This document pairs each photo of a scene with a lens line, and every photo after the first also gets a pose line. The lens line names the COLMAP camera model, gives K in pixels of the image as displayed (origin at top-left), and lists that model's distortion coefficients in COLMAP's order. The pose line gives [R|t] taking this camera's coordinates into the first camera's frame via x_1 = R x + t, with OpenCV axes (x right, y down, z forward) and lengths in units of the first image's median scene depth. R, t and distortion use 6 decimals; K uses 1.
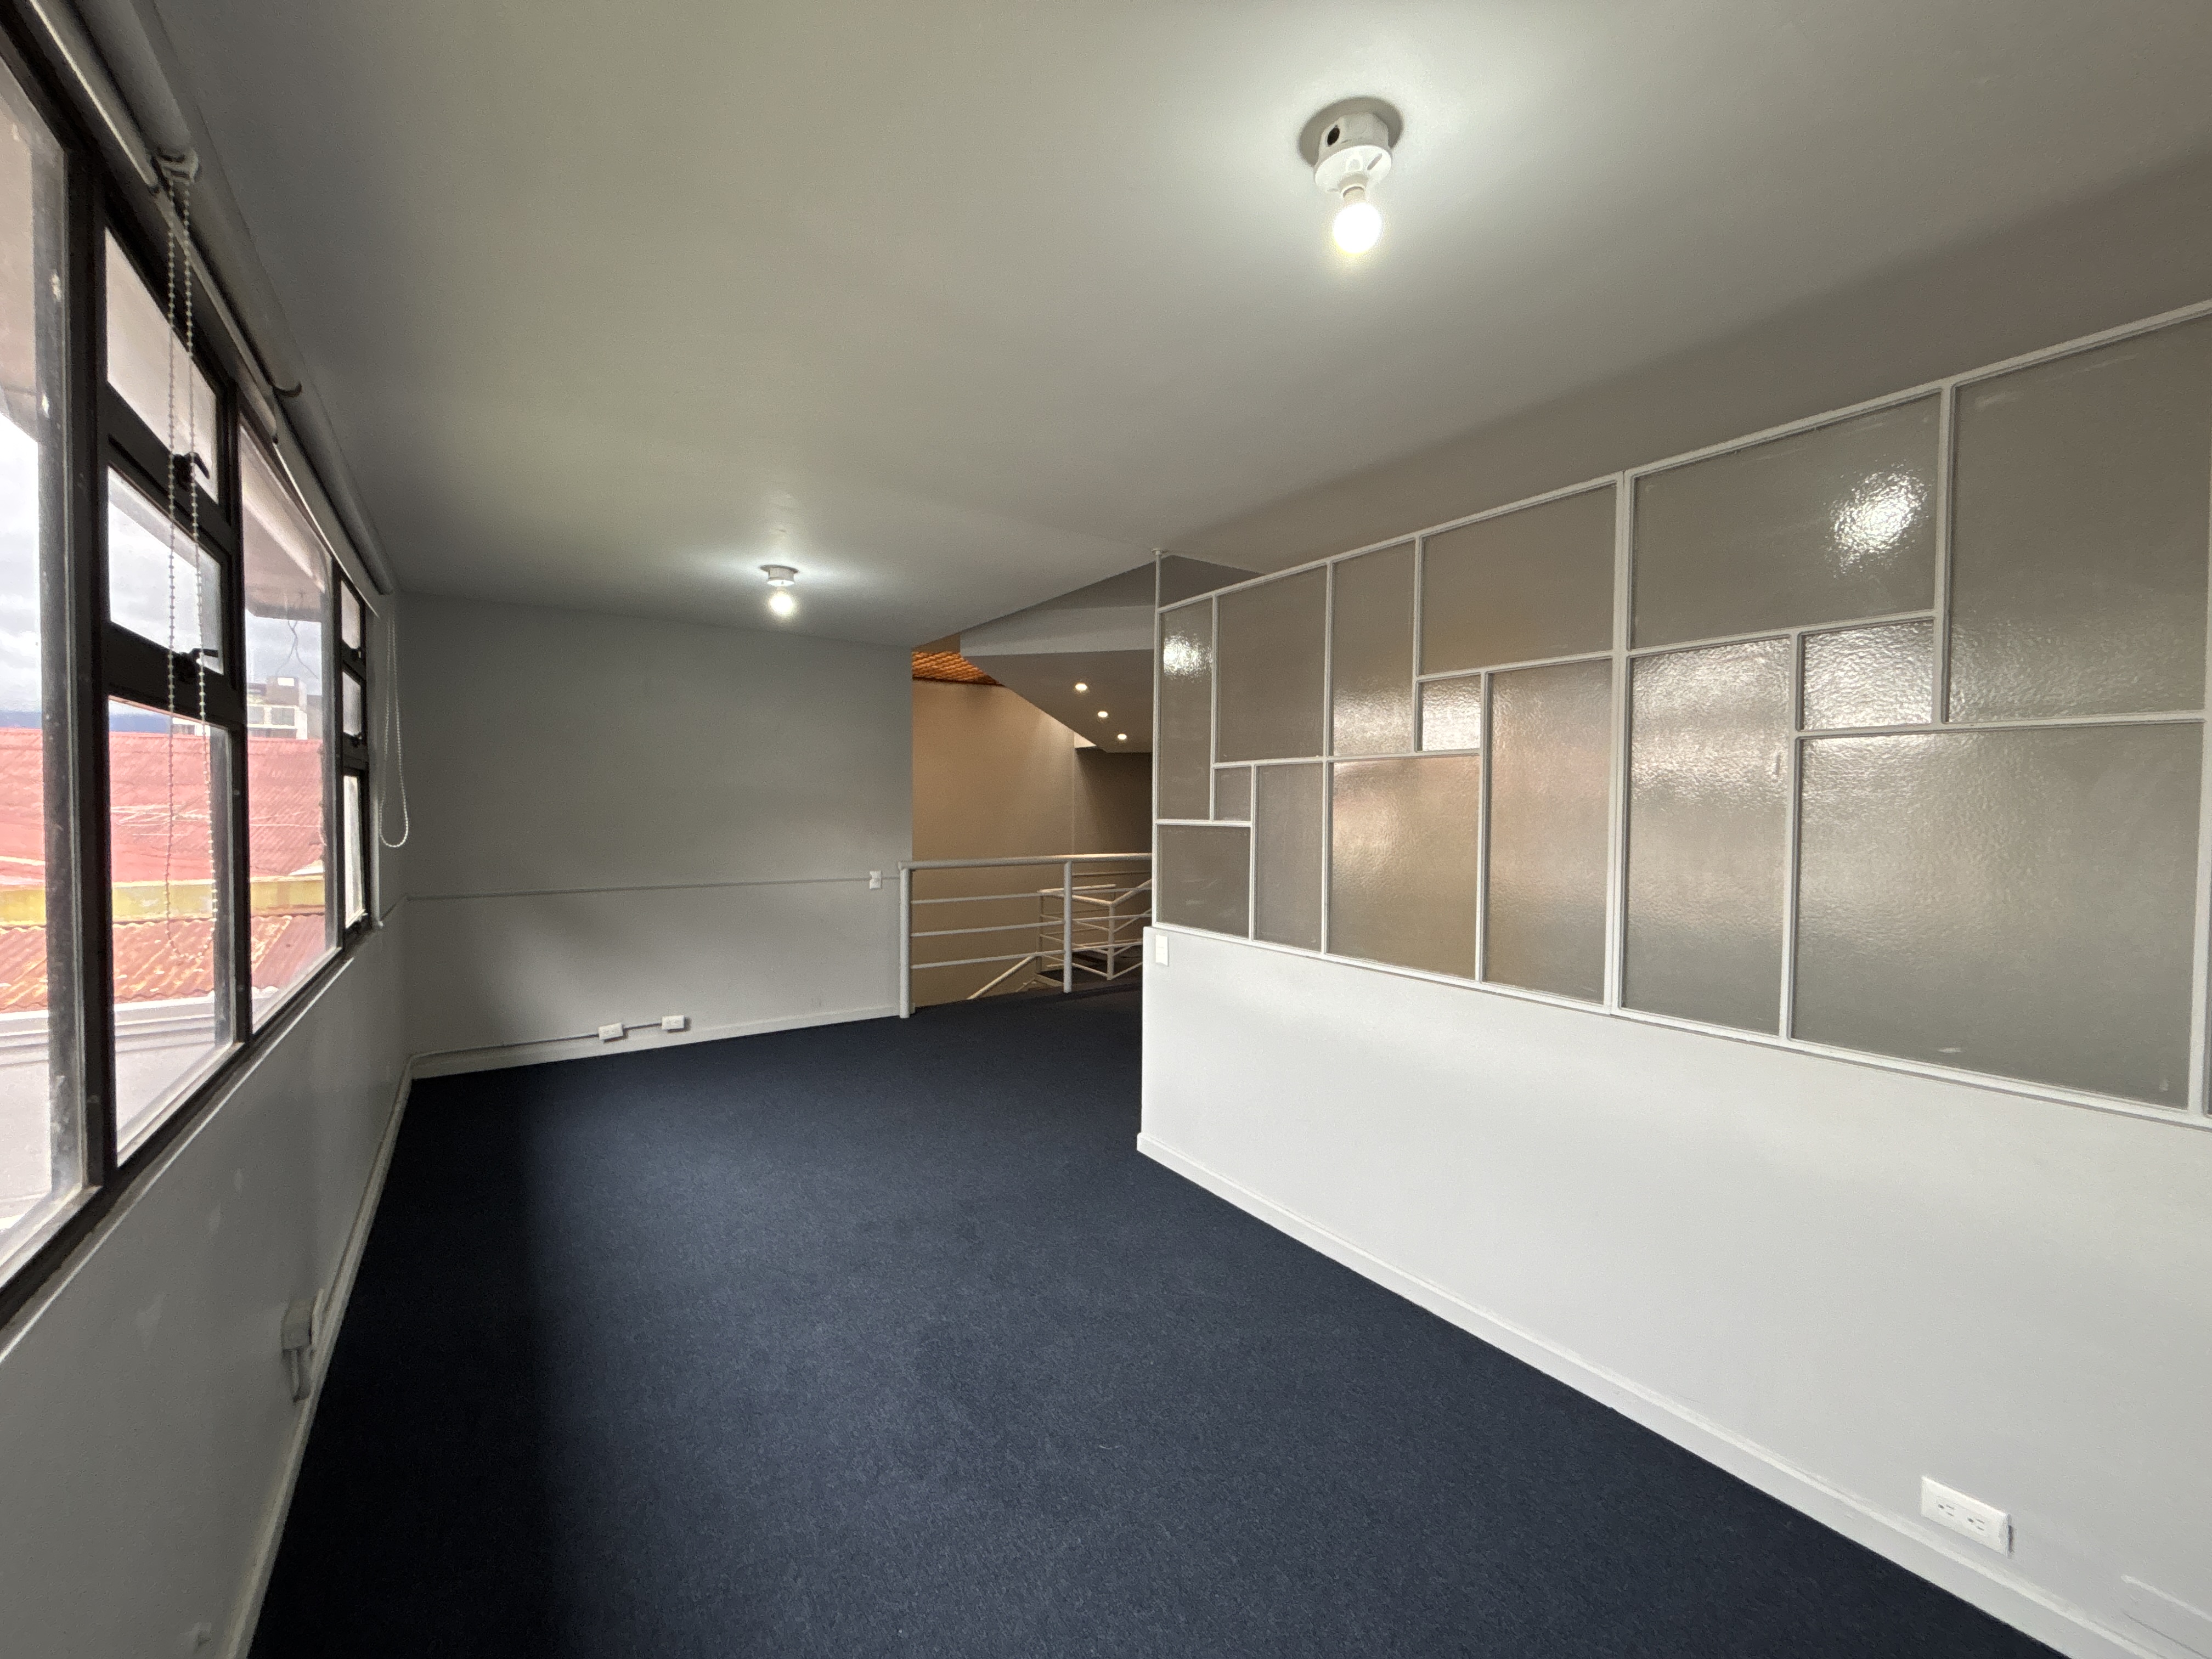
lens RADIAL K [[890.2, 0, 1108.0], [0, 890.2, 820.9], [0, 0, 1]] dist [0.011255, 0.000424]
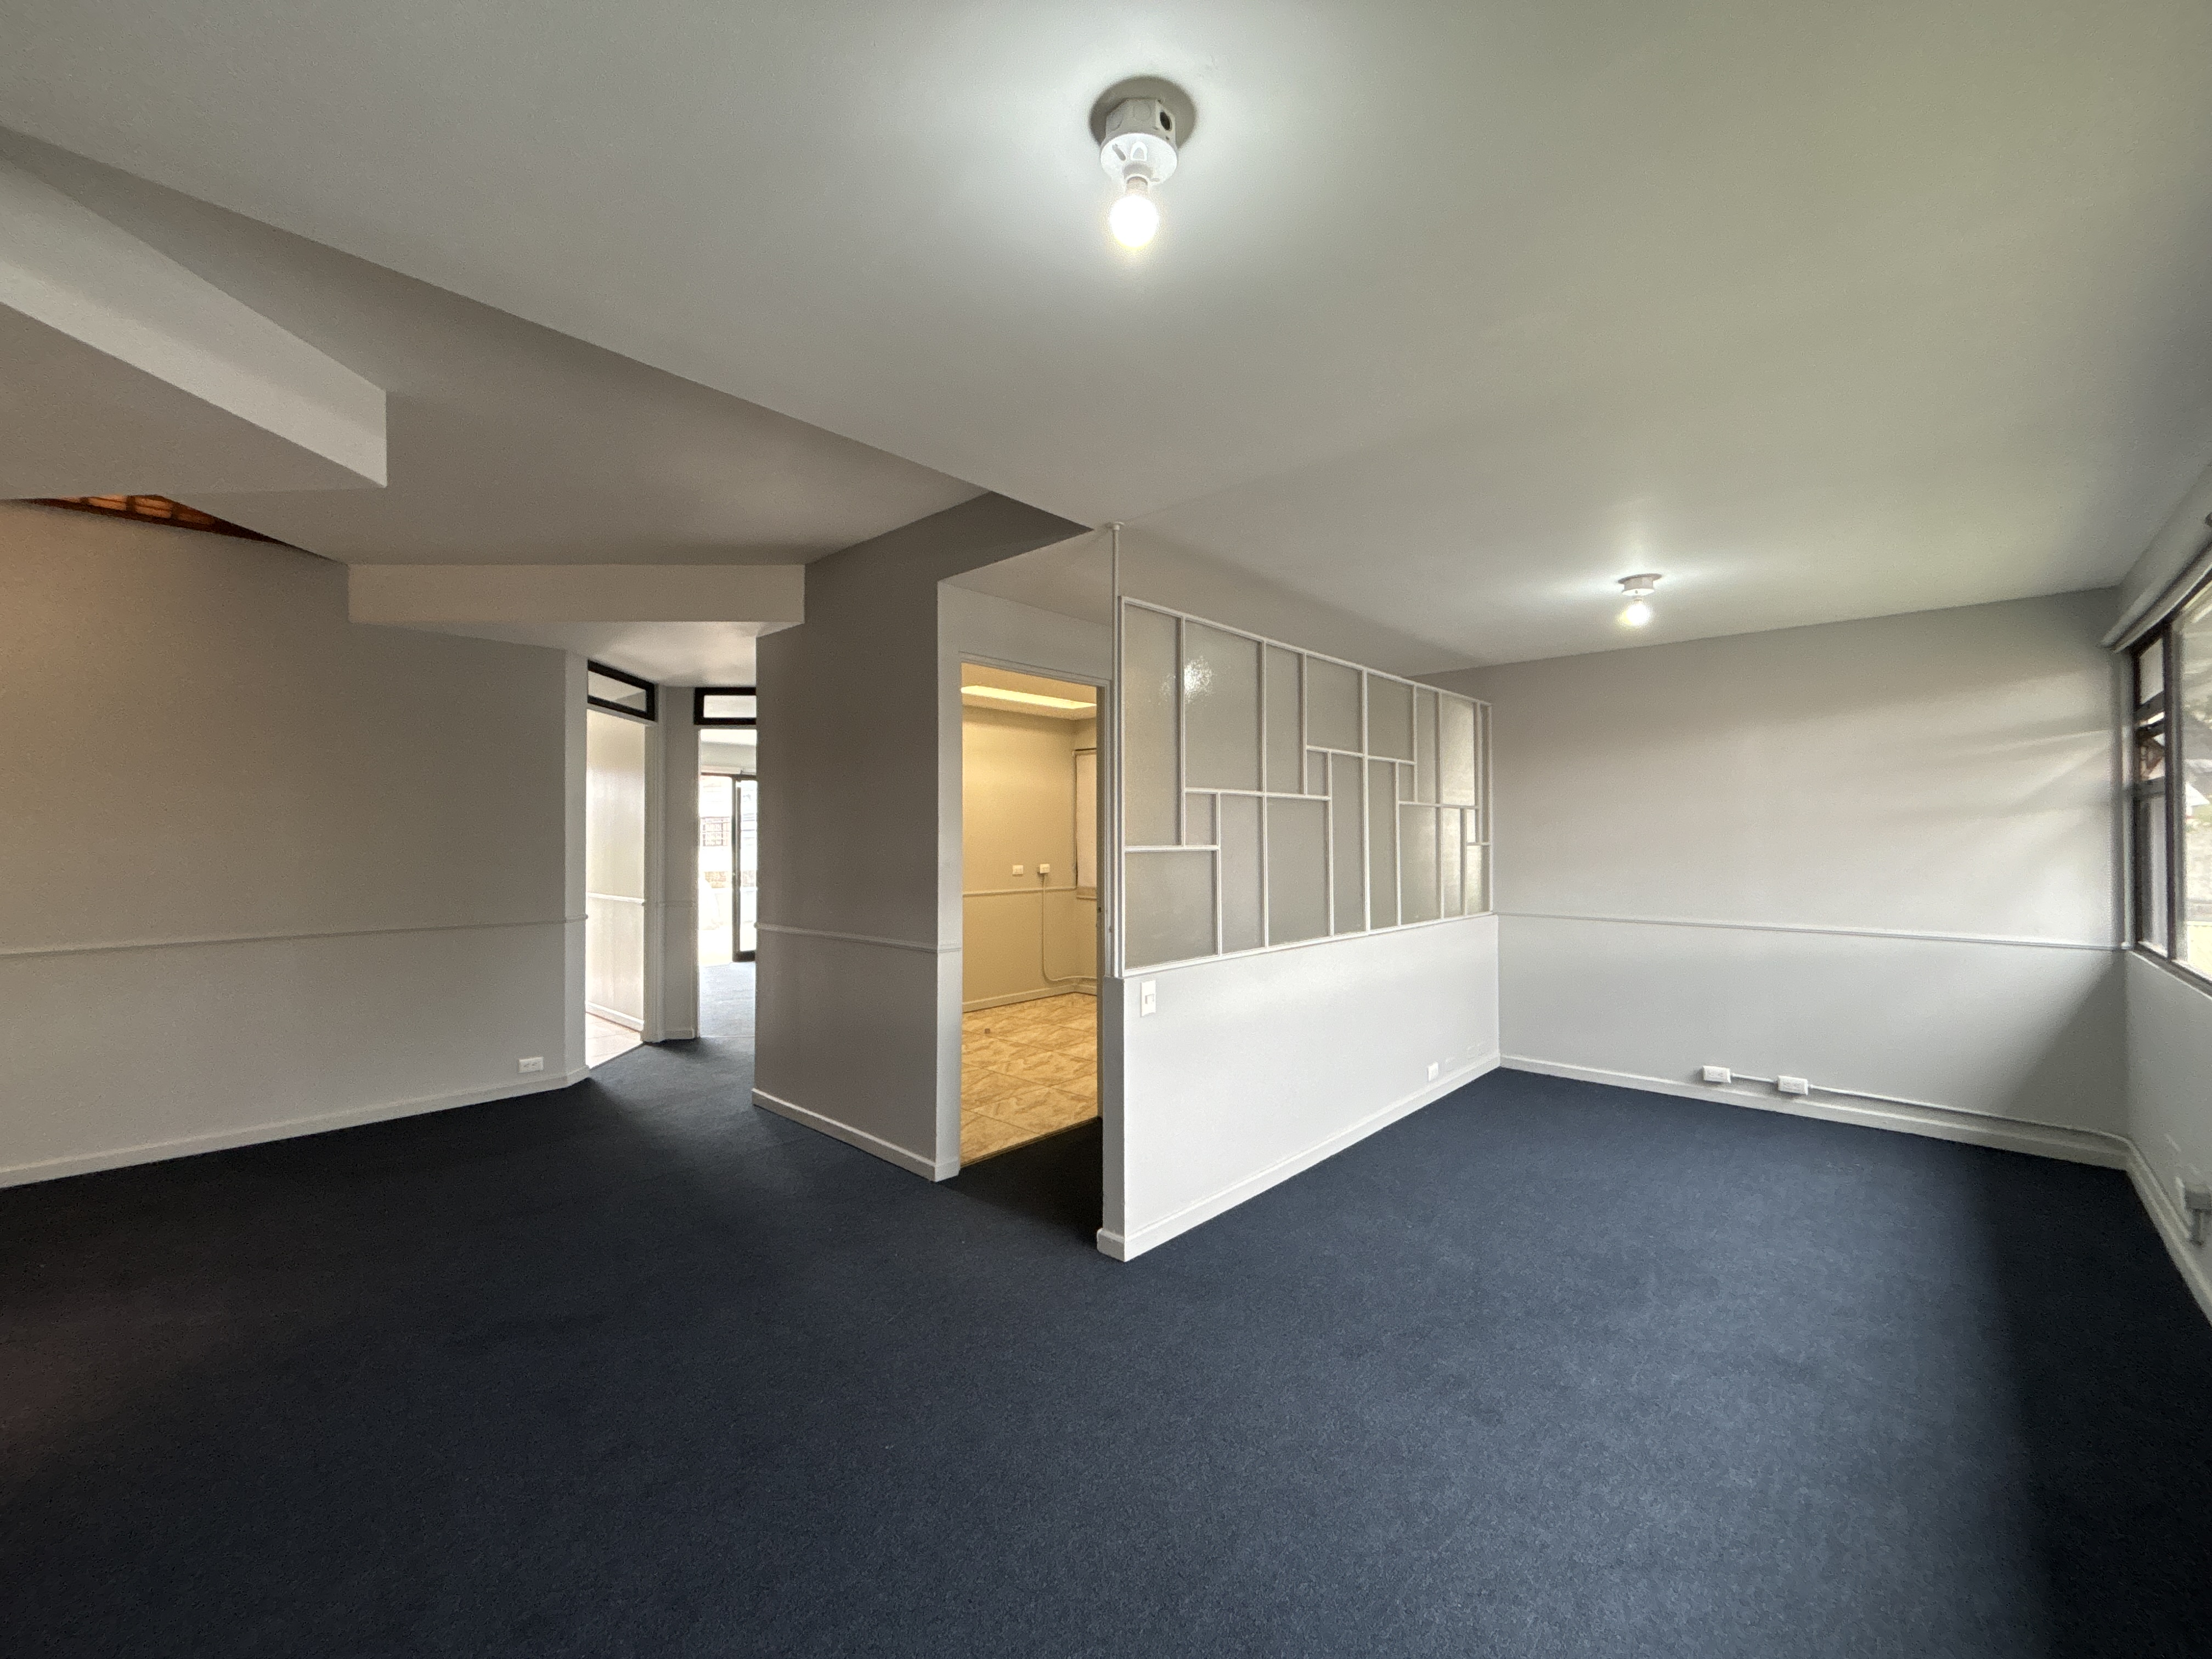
lens RADIAL K [[890.2, 0, 1109.6], [0, 890.2, 834.6], [0, 0, 1]] dist [0.011255, 0.000424]
pose [[-0.213850, 0.005035, 0.976854, -0.942570], [0.023154, 0.999732, -0.000084, -0.016152], [-0.976592, 0.022600, -0.213909, 1.486229]]
